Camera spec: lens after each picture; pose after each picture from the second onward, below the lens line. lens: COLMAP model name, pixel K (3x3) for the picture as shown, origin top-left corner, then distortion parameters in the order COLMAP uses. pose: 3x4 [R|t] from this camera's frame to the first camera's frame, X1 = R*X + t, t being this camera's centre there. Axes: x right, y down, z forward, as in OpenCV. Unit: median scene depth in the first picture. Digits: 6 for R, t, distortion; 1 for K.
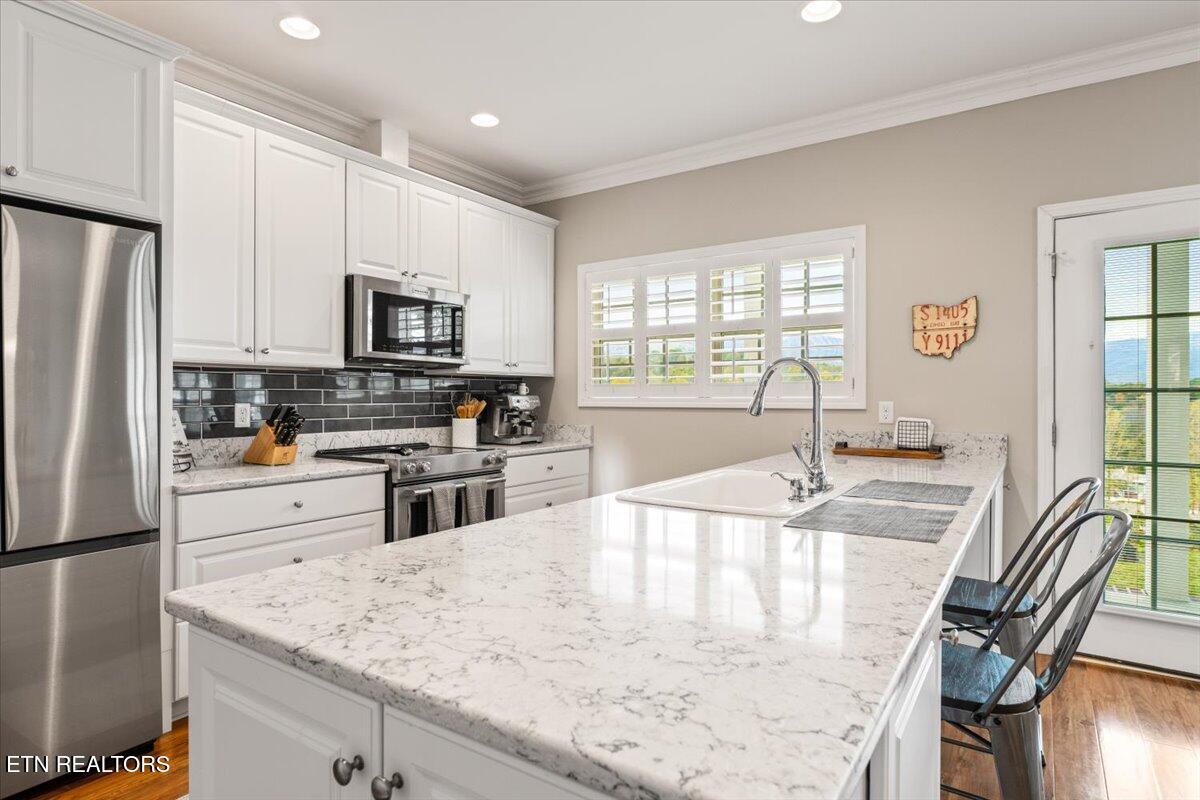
lens RADIAL K [[531.0, 0, 600.0], [0, 531.0, 400.0], [0, 0, 1]] dist [-0.012454, 0.000170]
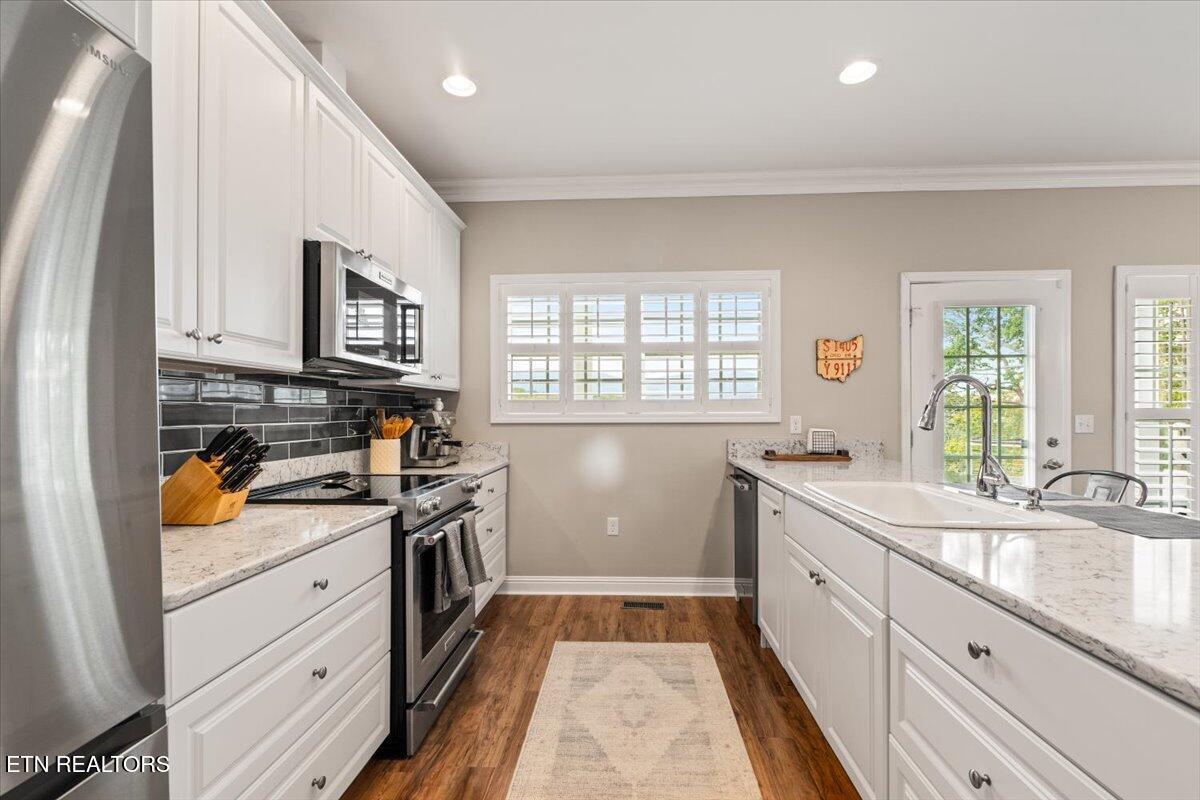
lens RADIAL K [[468.8, 0, 609.6], [0, 468.8, 410.8], [0, 0, 1]] dist [-0.001615, -0.000689]
pose [[0.891451, -0.001092, 0.453115, -0.347251], [0.005350, 0.999953, -0.008116, -0.002542], [-0.453085, 0.009659, 0.891415, 0.229318]]
